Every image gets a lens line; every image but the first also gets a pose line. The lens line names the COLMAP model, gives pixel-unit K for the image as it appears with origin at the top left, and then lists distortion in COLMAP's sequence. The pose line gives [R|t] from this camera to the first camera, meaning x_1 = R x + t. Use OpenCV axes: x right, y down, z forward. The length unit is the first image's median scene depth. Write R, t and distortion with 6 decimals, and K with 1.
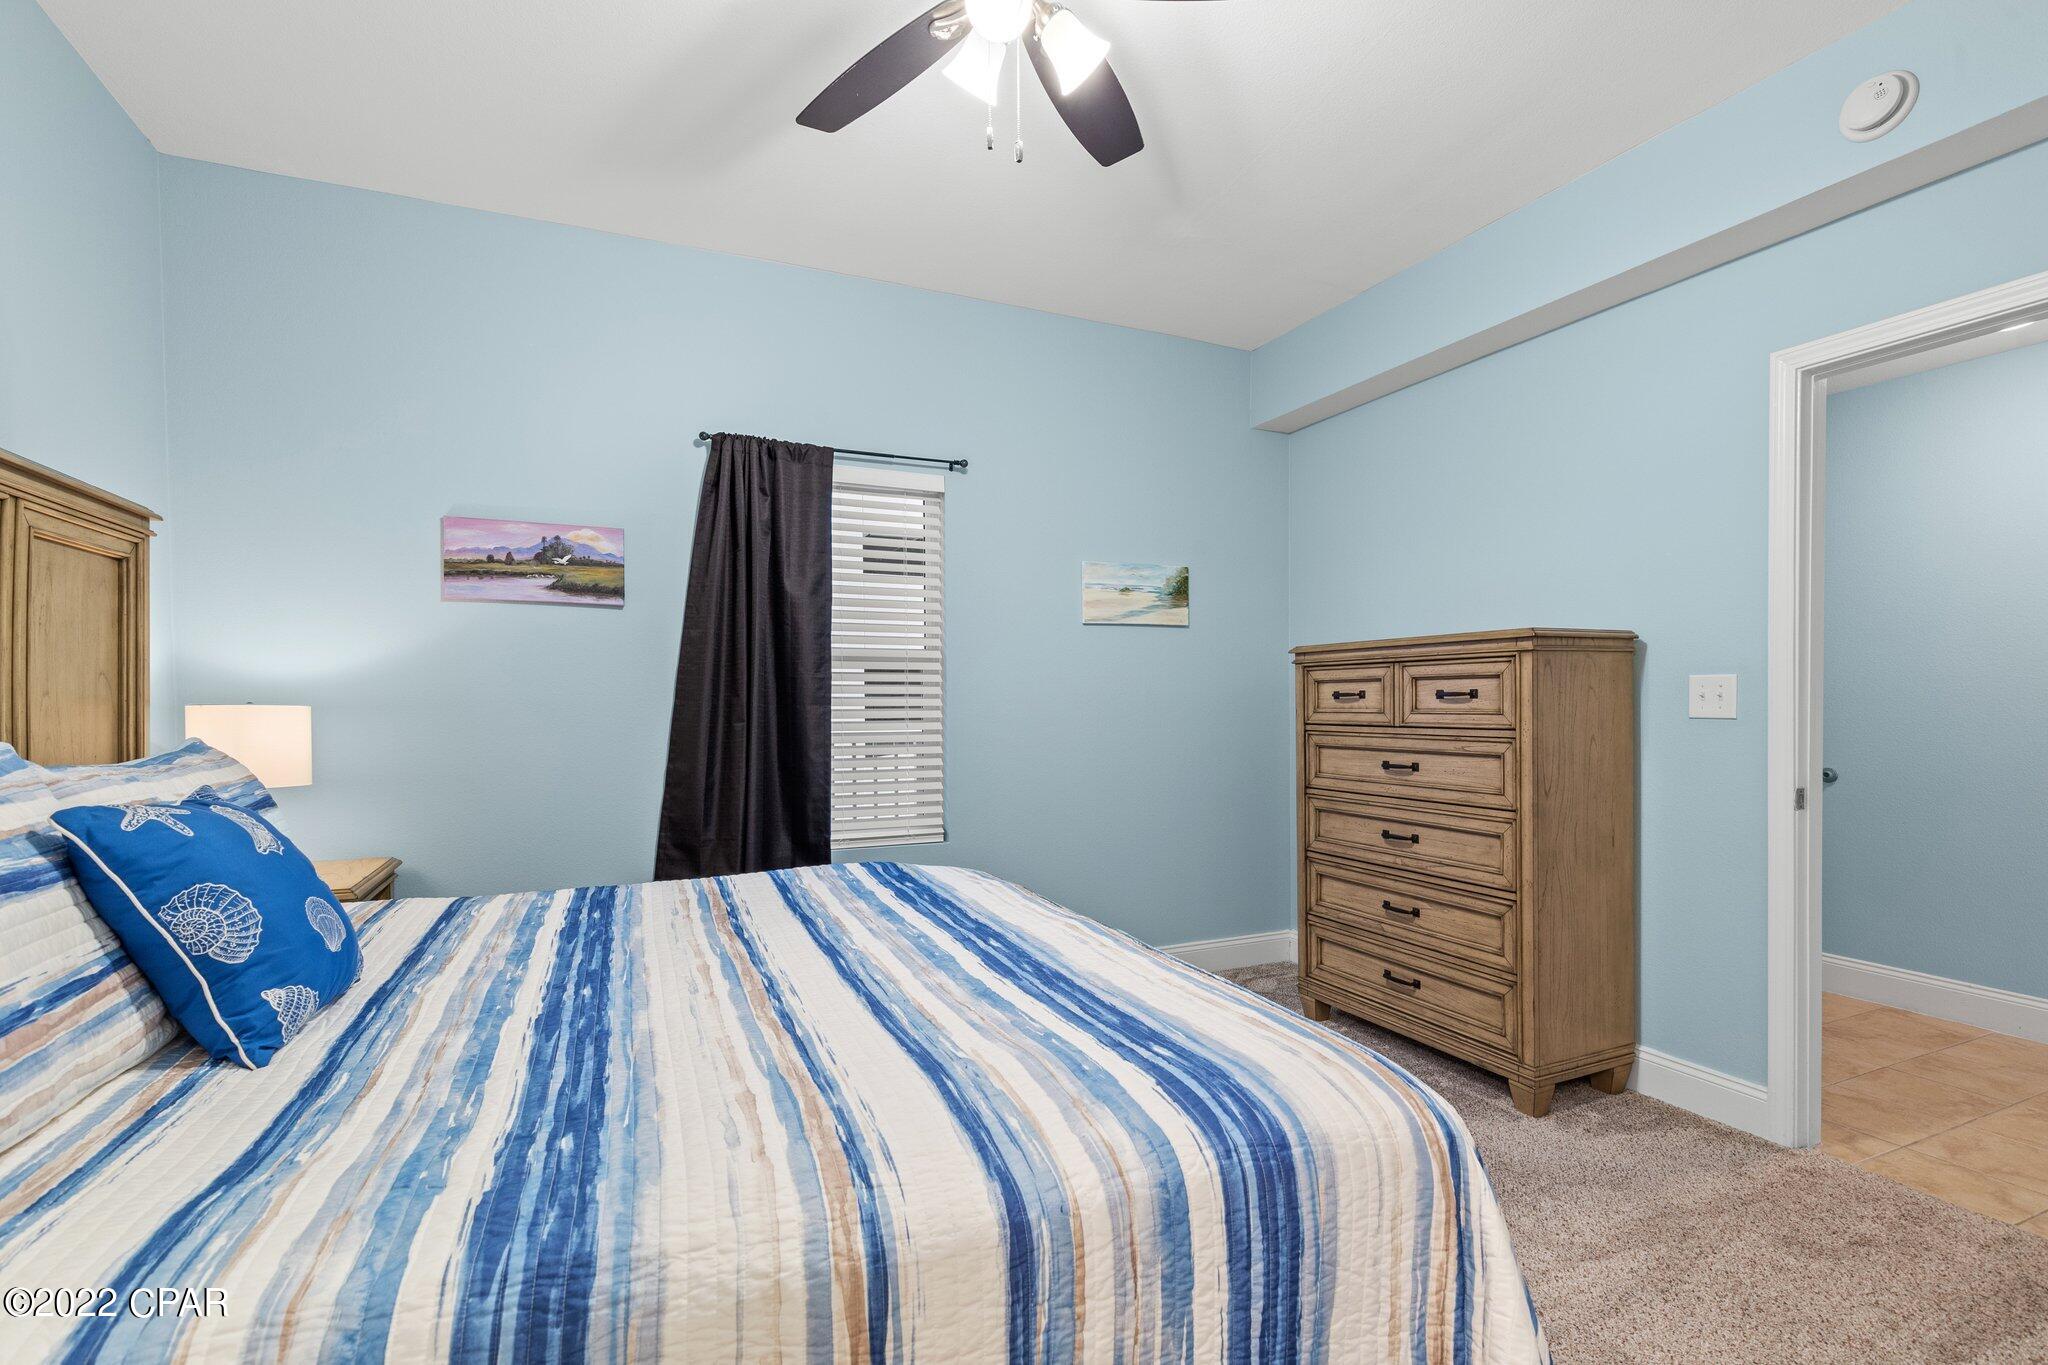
lens RADIAL K [[940.2, 0, 1034.1], [0, 940.2, 691.0], [0, 0, 1]] dist [0.004060, 0.000104]
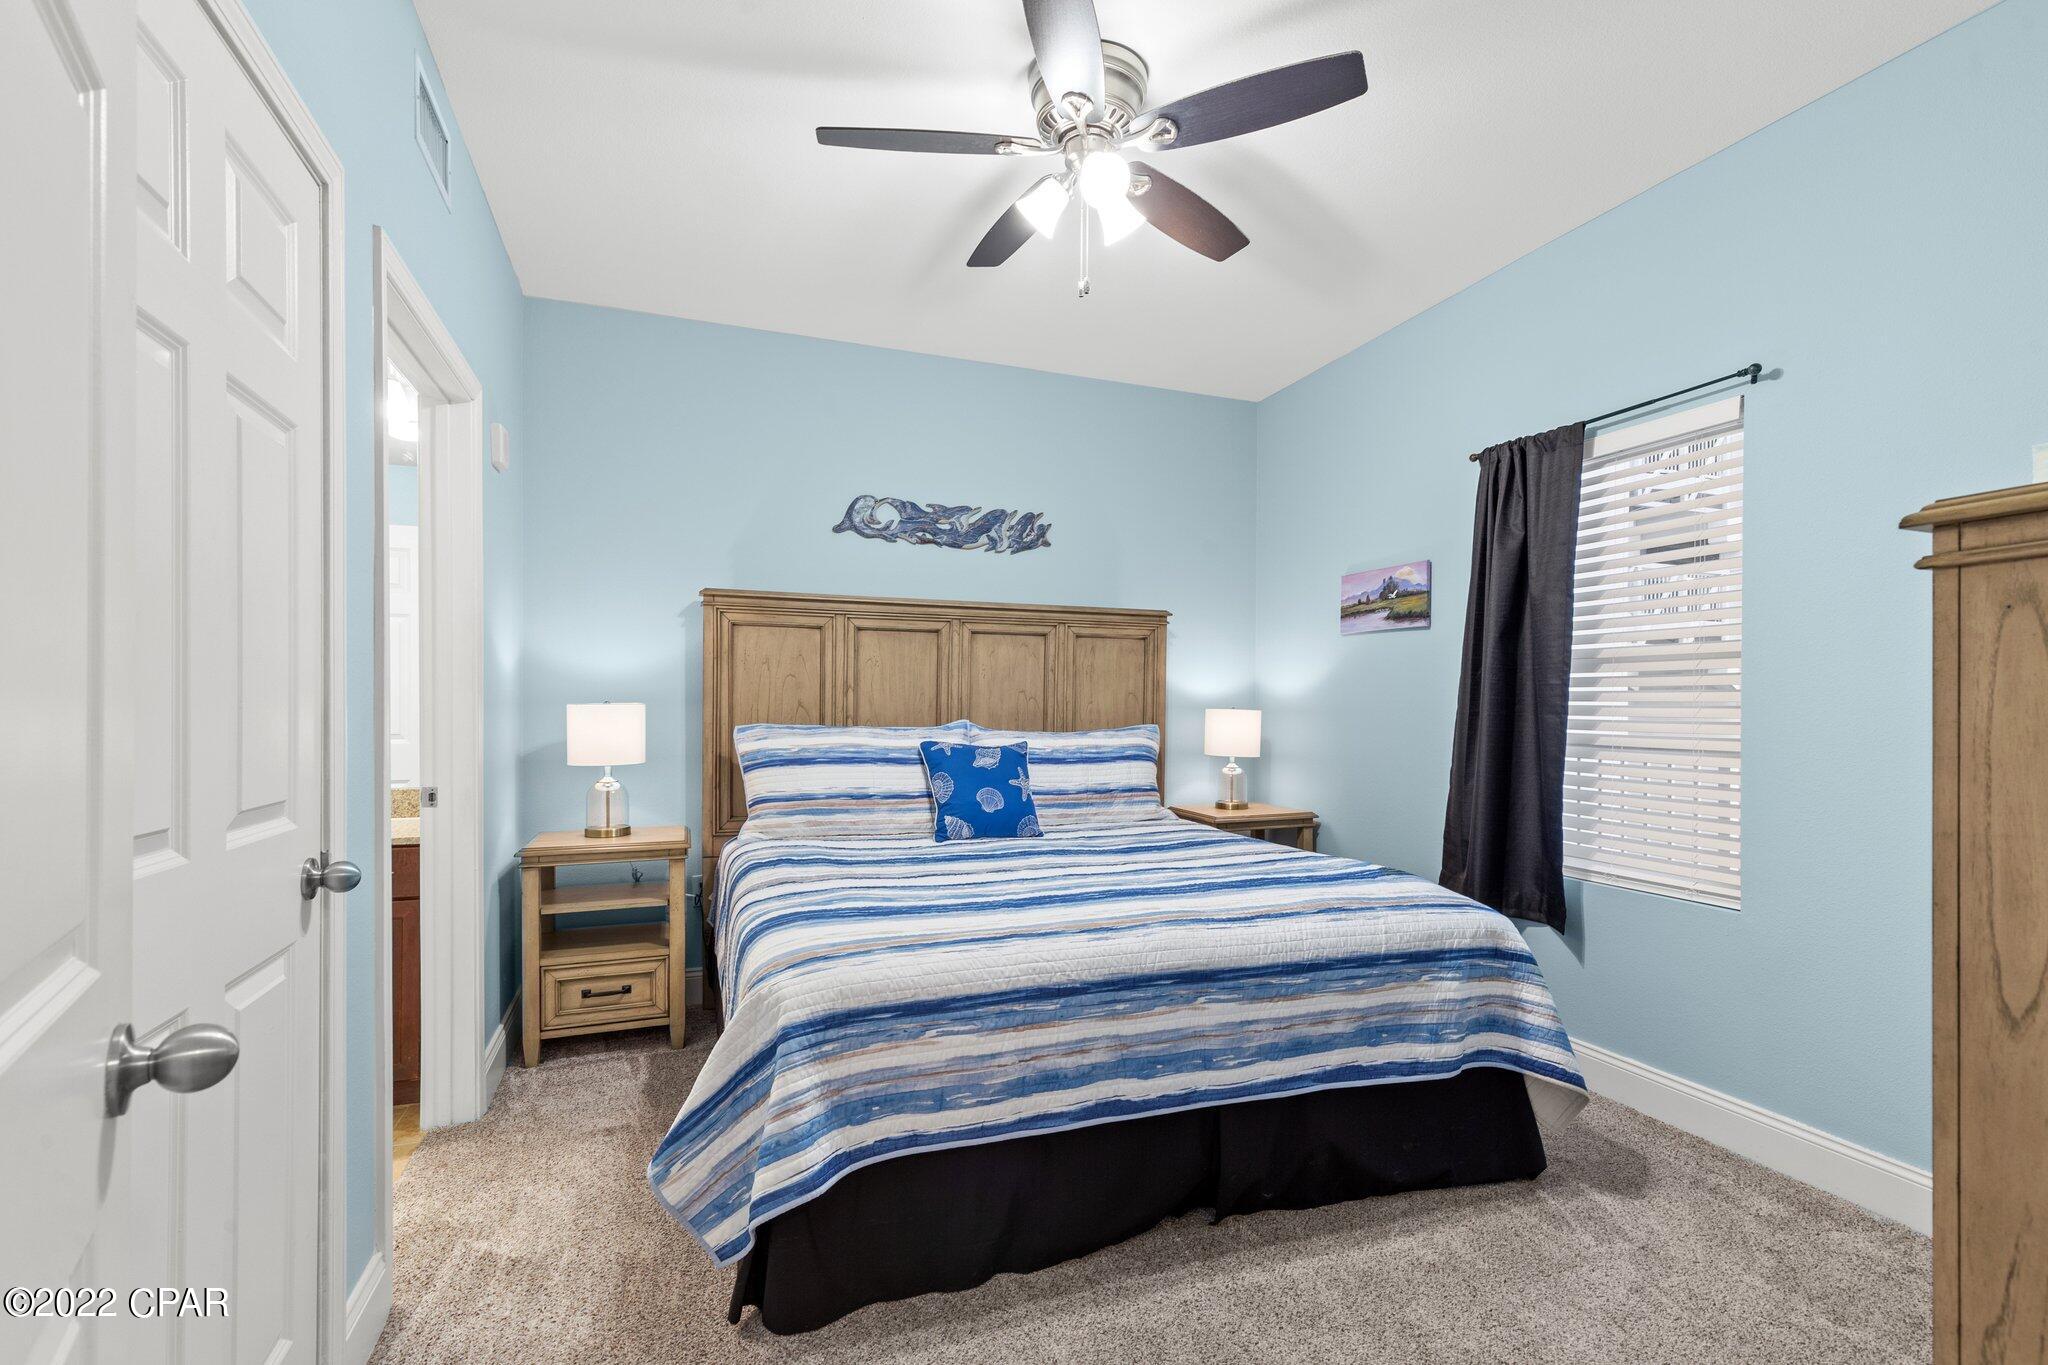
lens RADIAL K [[946.1, 0, 1036.2], [0, 946.1, 709.8], [0, 0, 1]] dist [0.014824, -0.000005]
pose [[-0.068882, 0.009177, -0.997583, 0.787951], [0.007107, 0.999937, 0.008708, -0.001524], [0.997600, -0.006490, -0.068942, 0.618028]]
